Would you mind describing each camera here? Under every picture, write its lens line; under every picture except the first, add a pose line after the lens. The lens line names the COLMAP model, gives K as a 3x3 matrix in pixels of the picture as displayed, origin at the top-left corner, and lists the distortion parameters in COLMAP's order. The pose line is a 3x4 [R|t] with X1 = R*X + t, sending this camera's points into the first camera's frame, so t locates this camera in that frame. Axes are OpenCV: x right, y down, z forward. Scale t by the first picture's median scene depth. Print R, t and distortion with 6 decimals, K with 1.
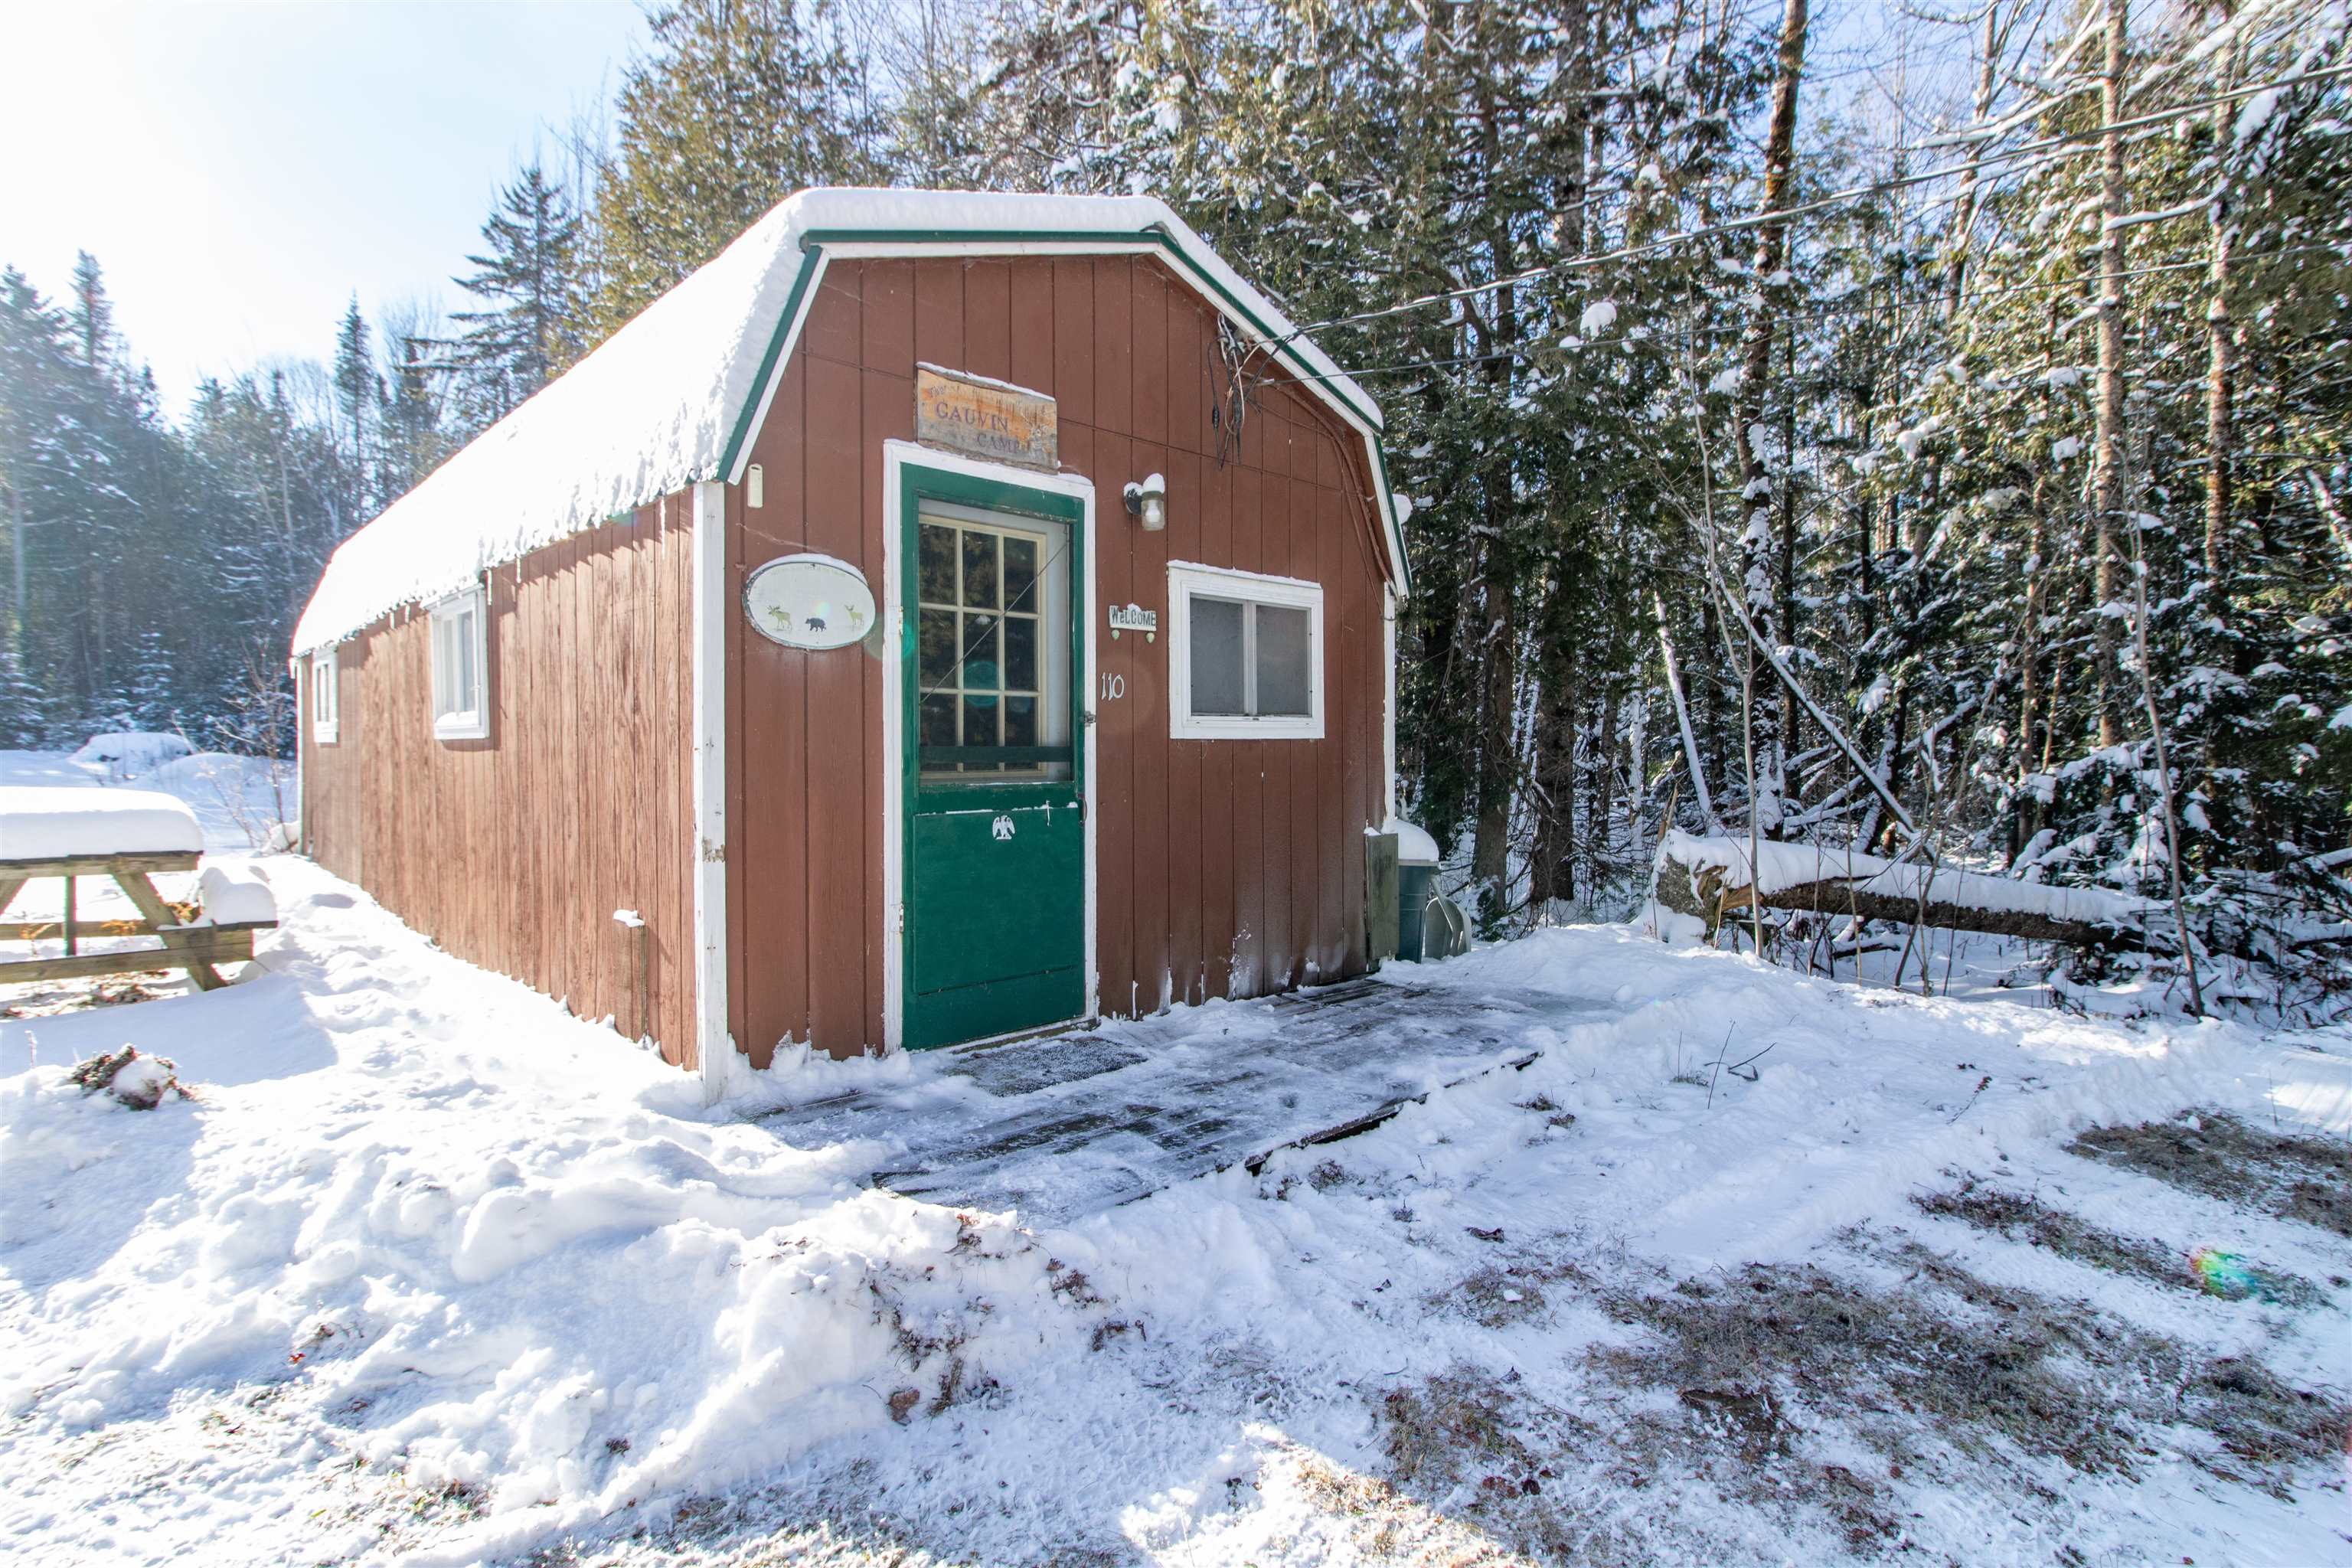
lens RADIAL K [[1081.4, 0, 1184.9], [0, 1081.4, 728.8], [0, 0, 1]] dist [0.004572, 0.001047]
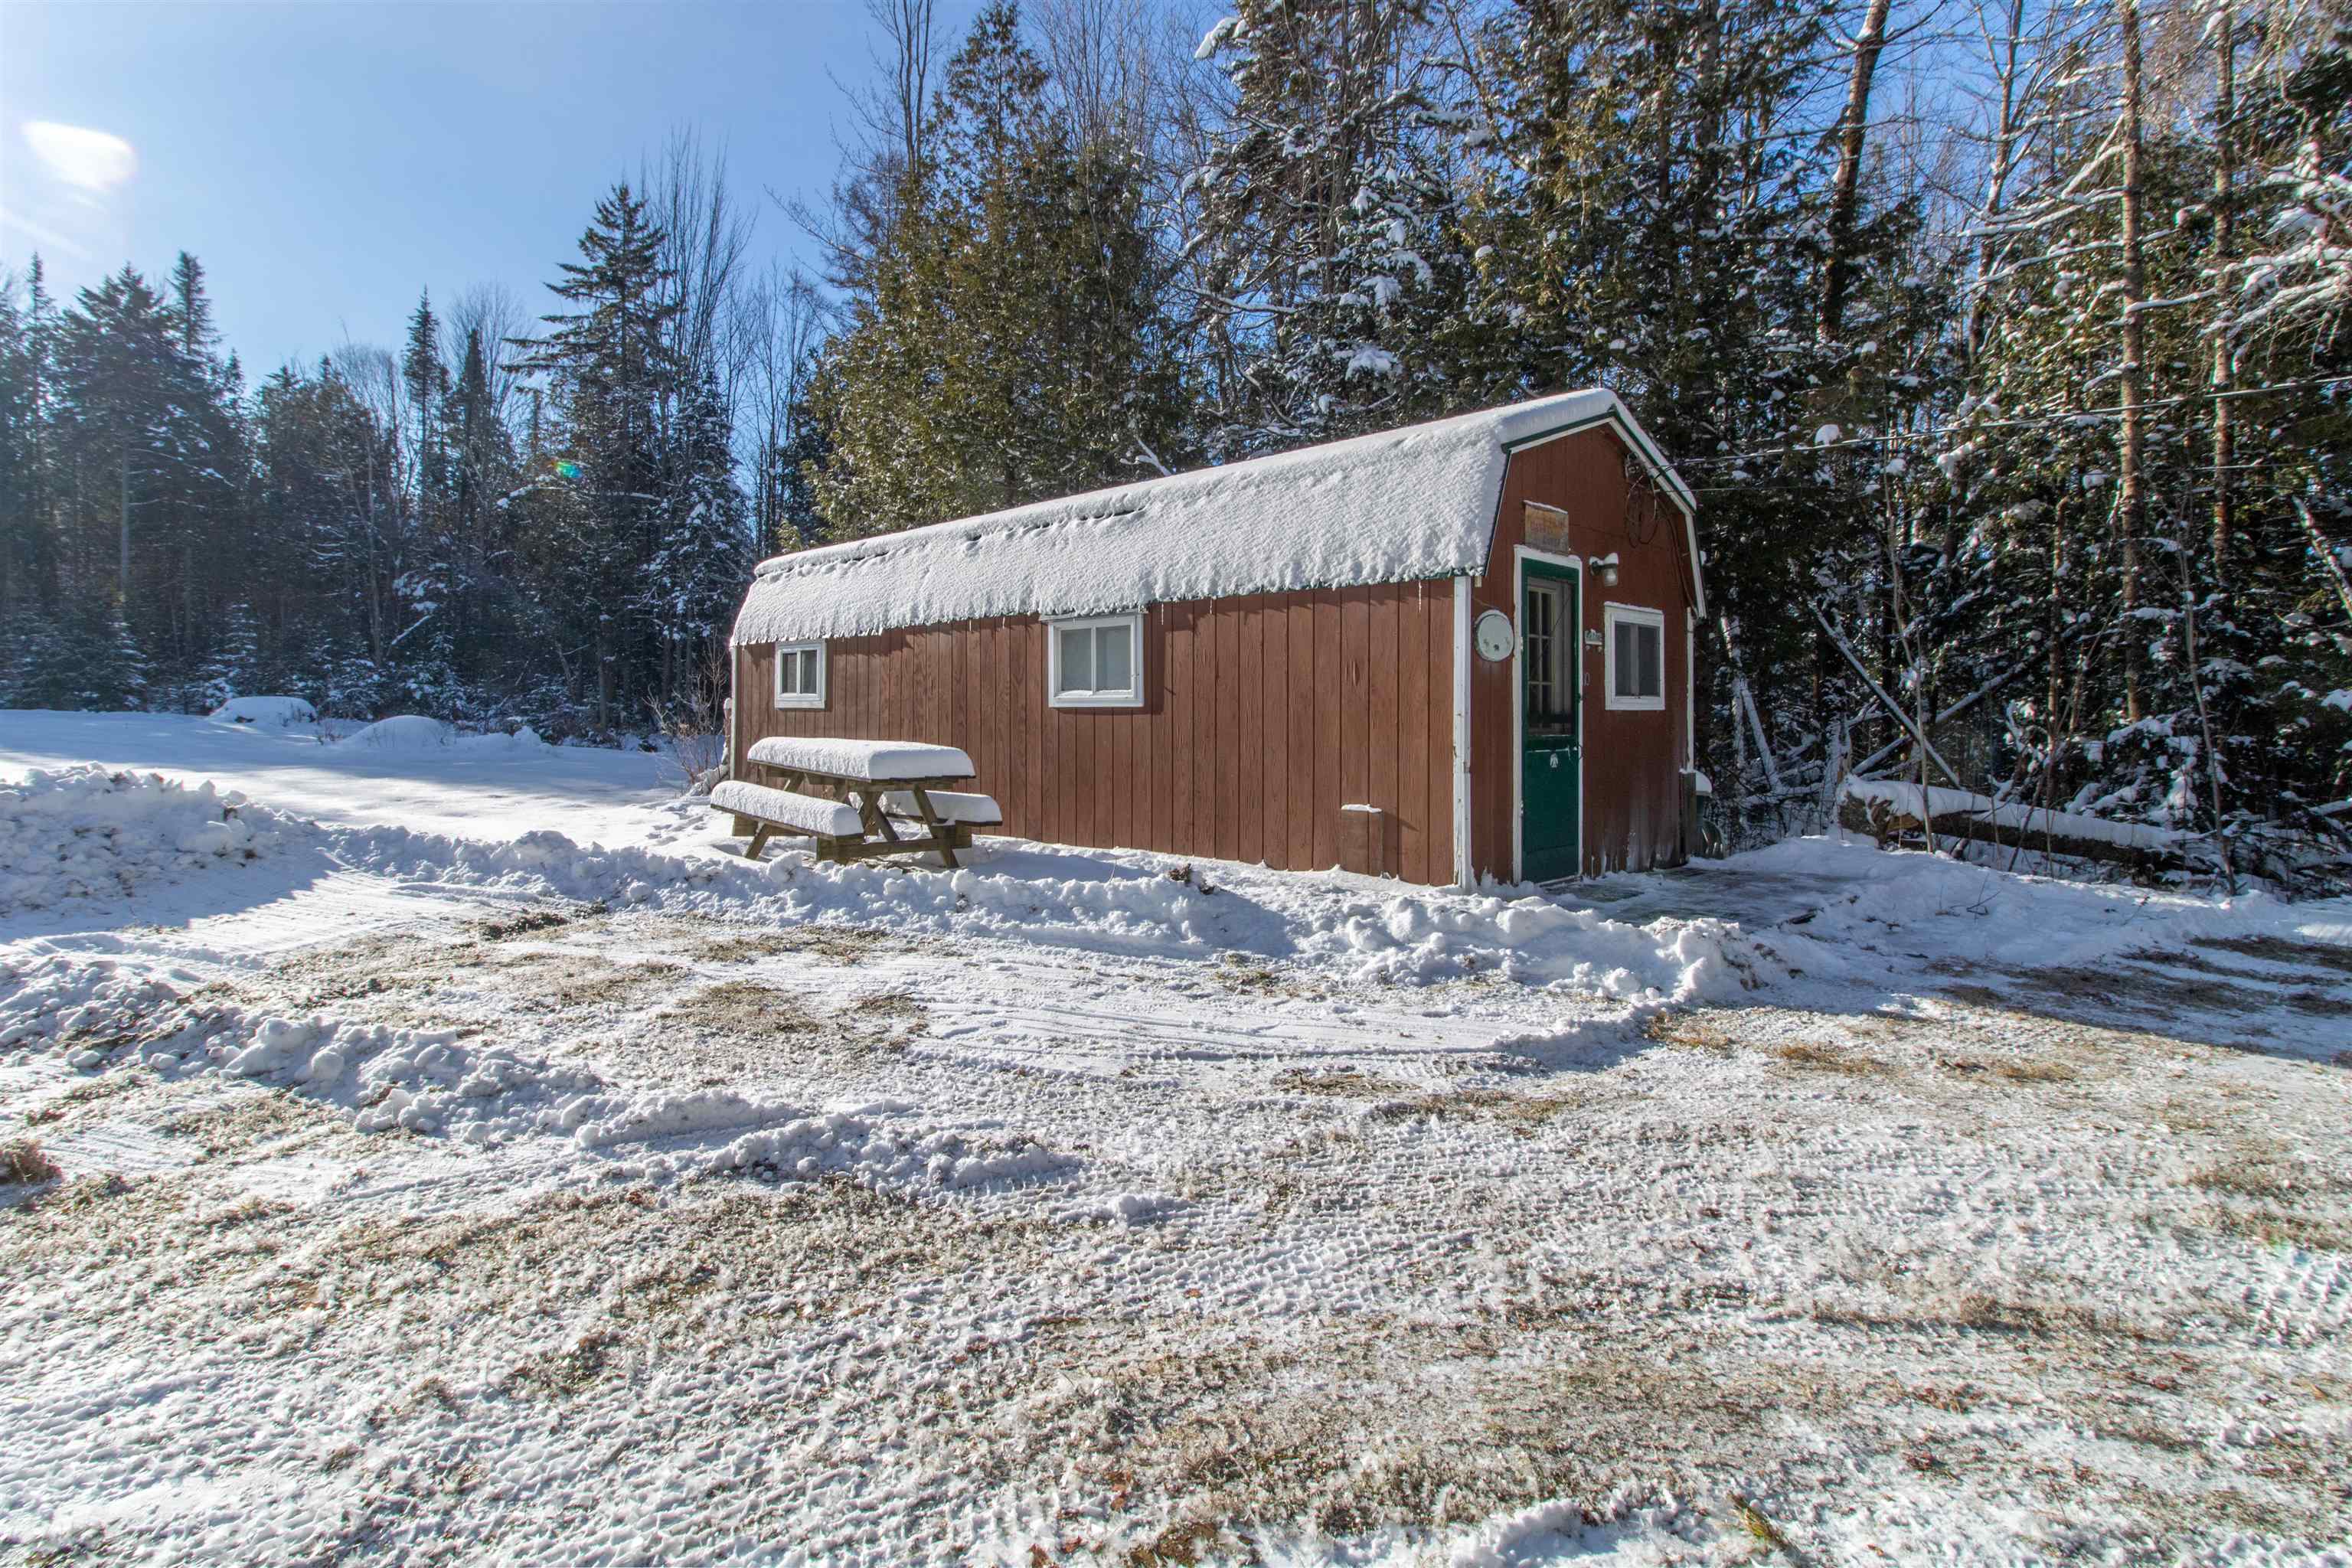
lens RADIAL K [[1081.4, 0, 1104.3], [0, 1081.4, 671.8], [0, 0, 1]] dist [0.004572, 0.001047]
pose [[0.999752, 0.004835, -0.021760, -0.318559], [-0.005331, 0.999726, -0.022800, -0.003001], [0.021644, 0.022910, 0.999503, -0.286105]]
